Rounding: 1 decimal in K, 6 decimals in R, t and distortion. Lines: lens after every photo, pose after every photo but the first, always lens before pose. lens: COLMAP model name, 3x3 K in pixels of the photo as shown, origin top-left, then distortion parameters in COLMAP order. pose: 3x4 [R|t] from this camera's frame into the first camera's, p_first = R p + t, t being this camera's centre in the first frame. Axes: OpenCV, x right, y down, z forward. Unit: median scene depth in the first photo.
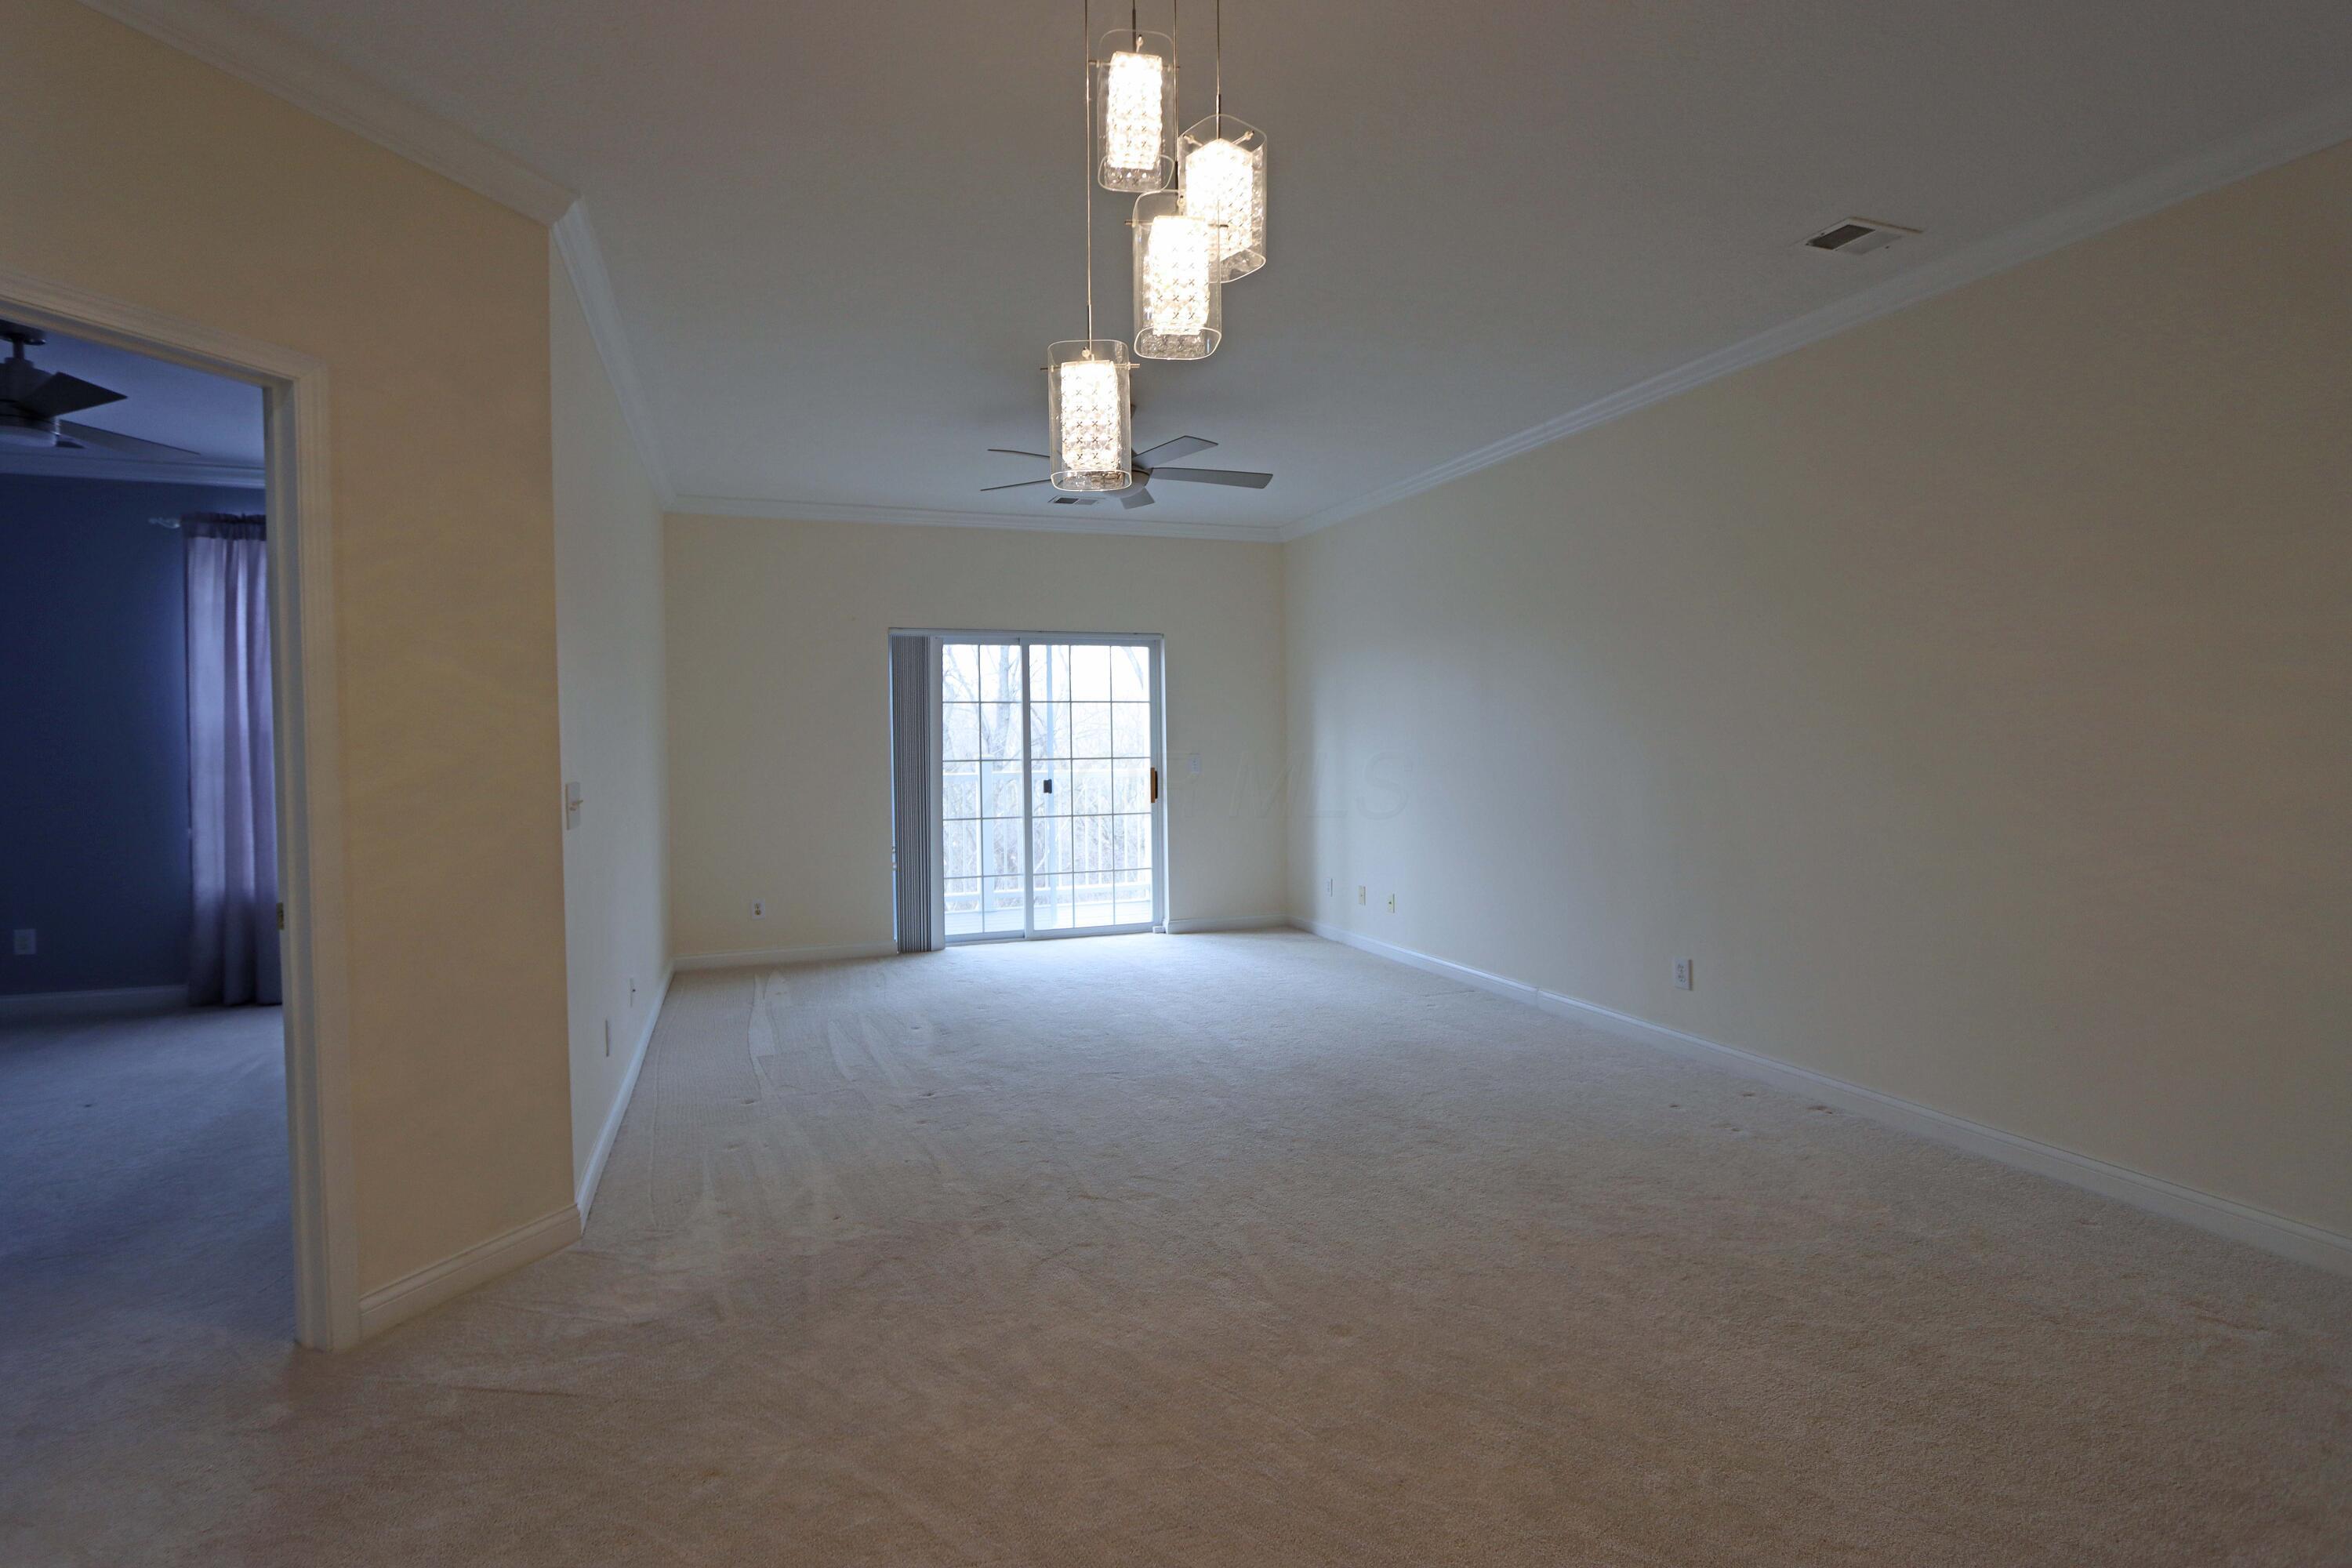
lens RADIAL K [[1097.6, 0, 1179.0], [0, 1097.6, 775.1], [0, 0, 1]] dist [-0.013589, -0.000863]
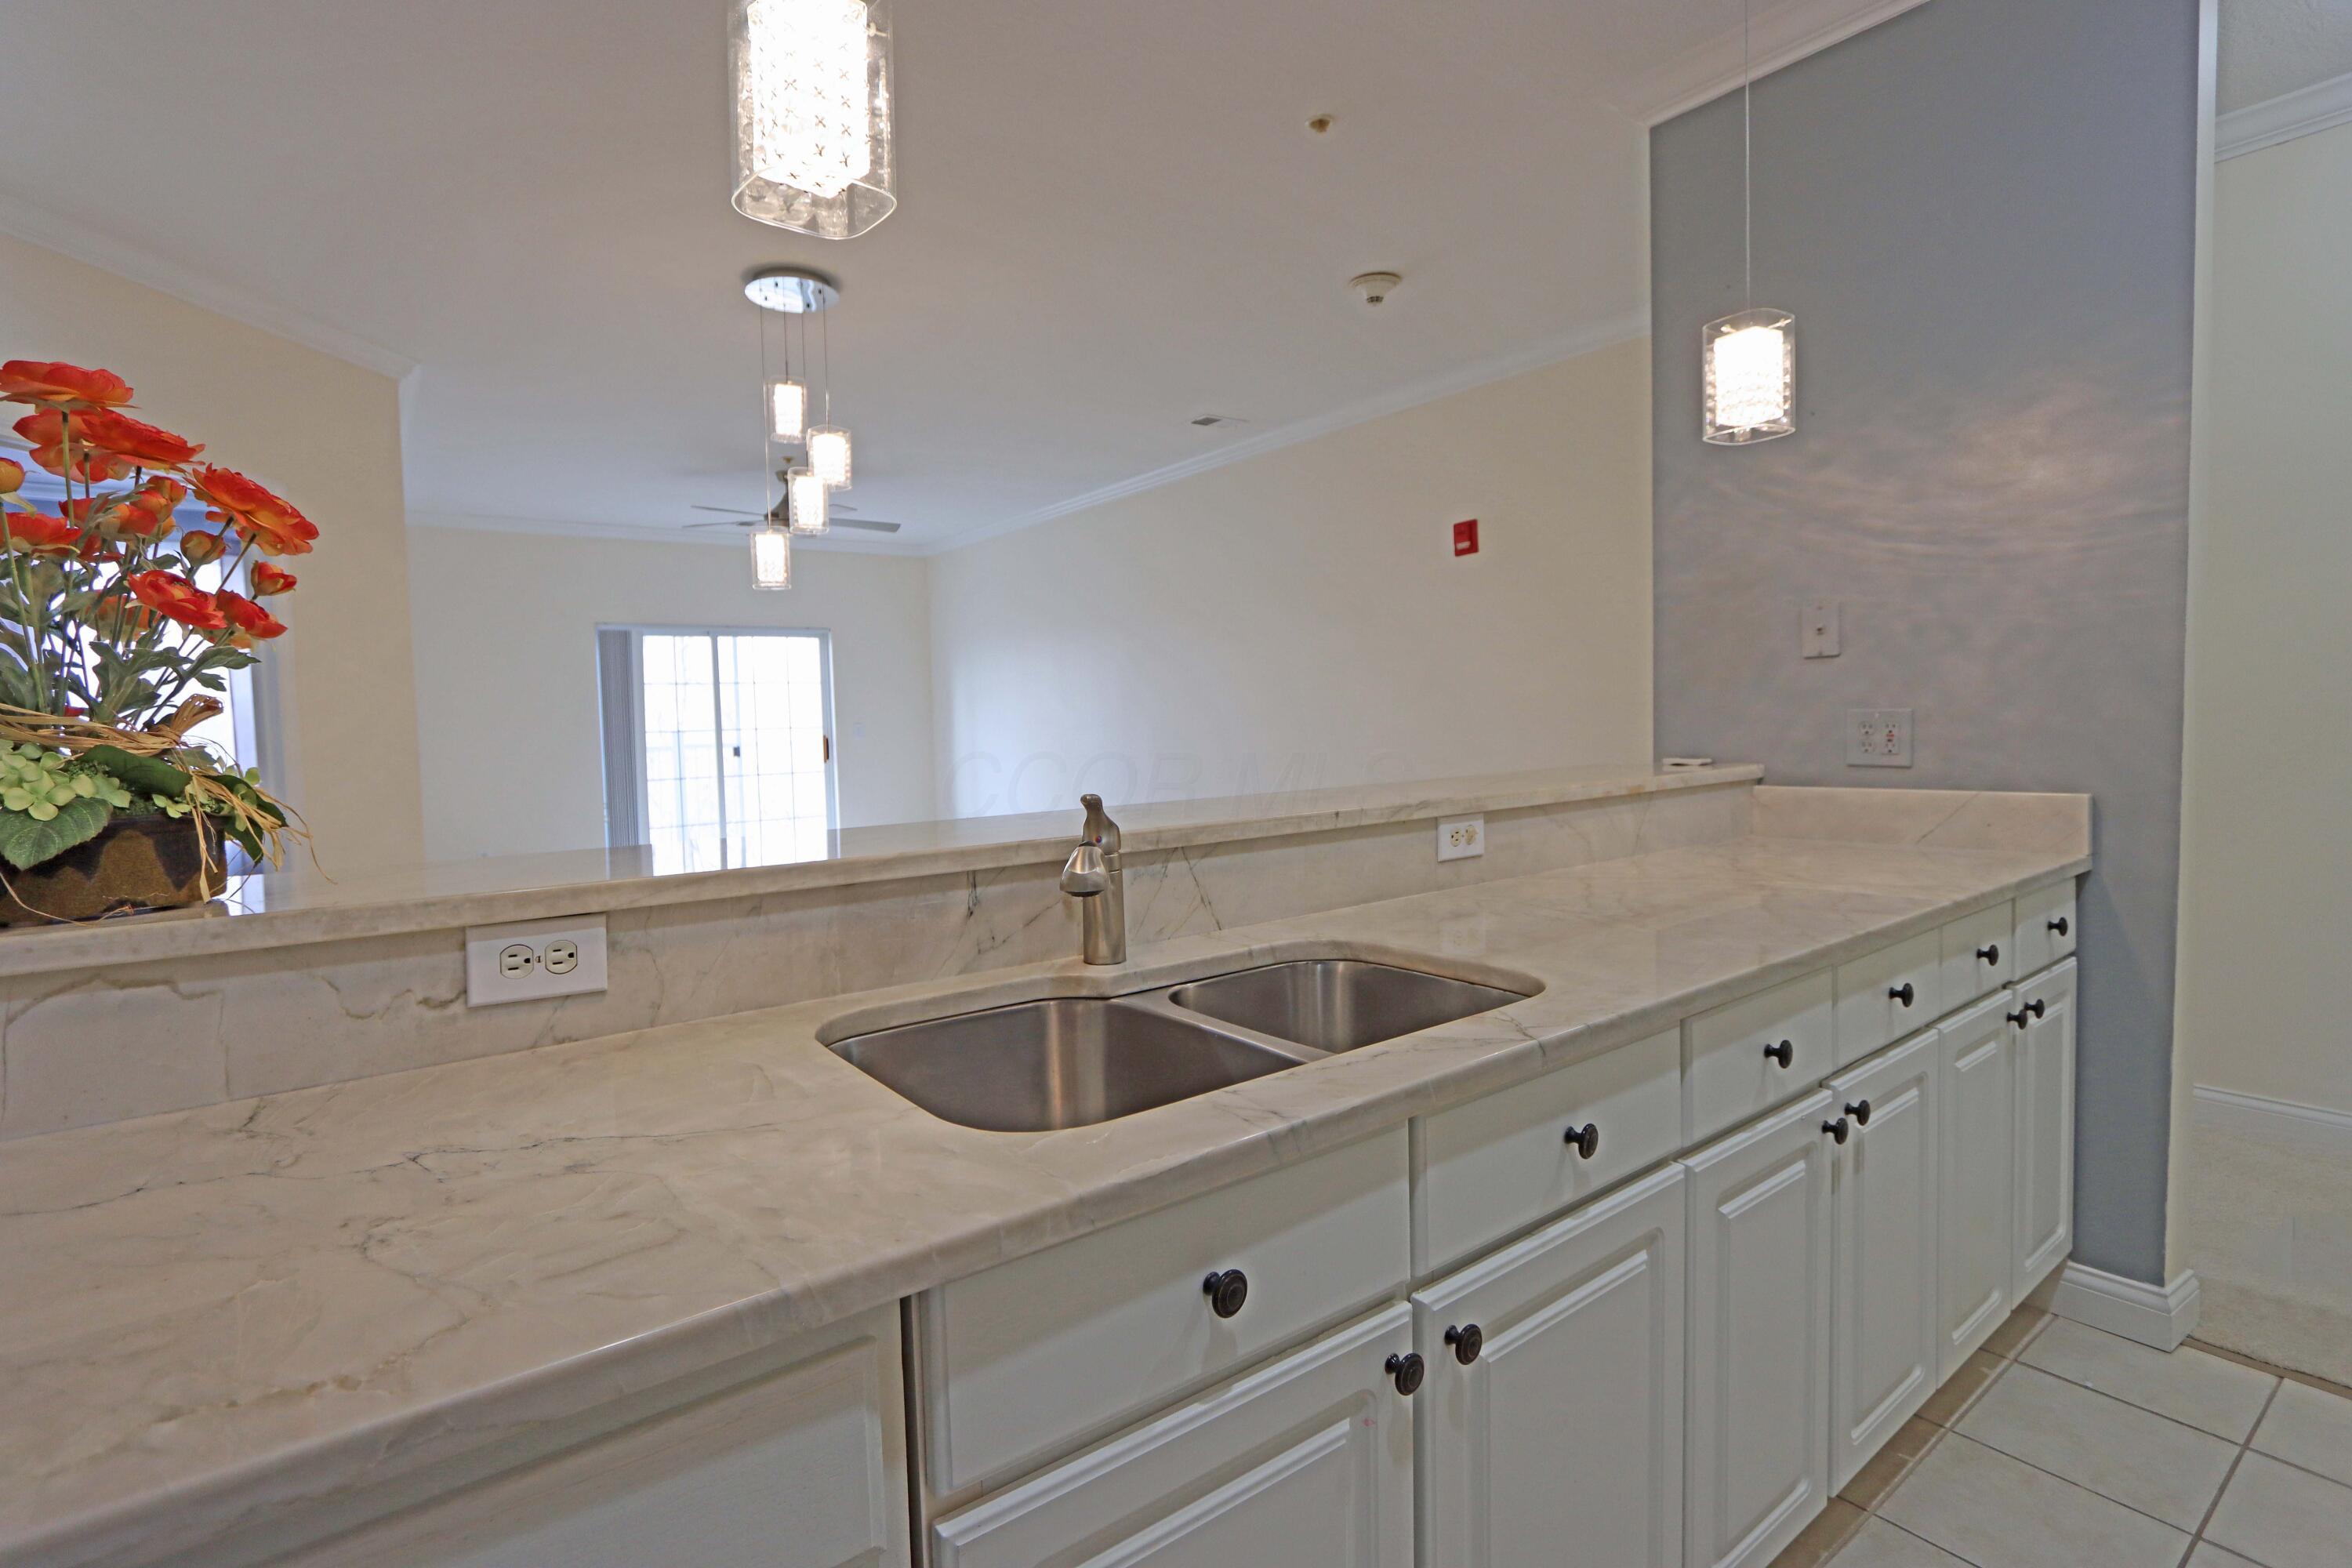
lens RADIAL K [[1097.6, 0, 1166.0], [0, 1097.6, 776.7], [0, 0, 1]] dist [-0.013589, -0.000863]
pose [[0.964700, -0.028629, 0.261792, 0.025112], [0.022696, 0.999413, 0.025657, 0.020208], [-0.262373, -0.018809, 0.964783, -0.349418]]
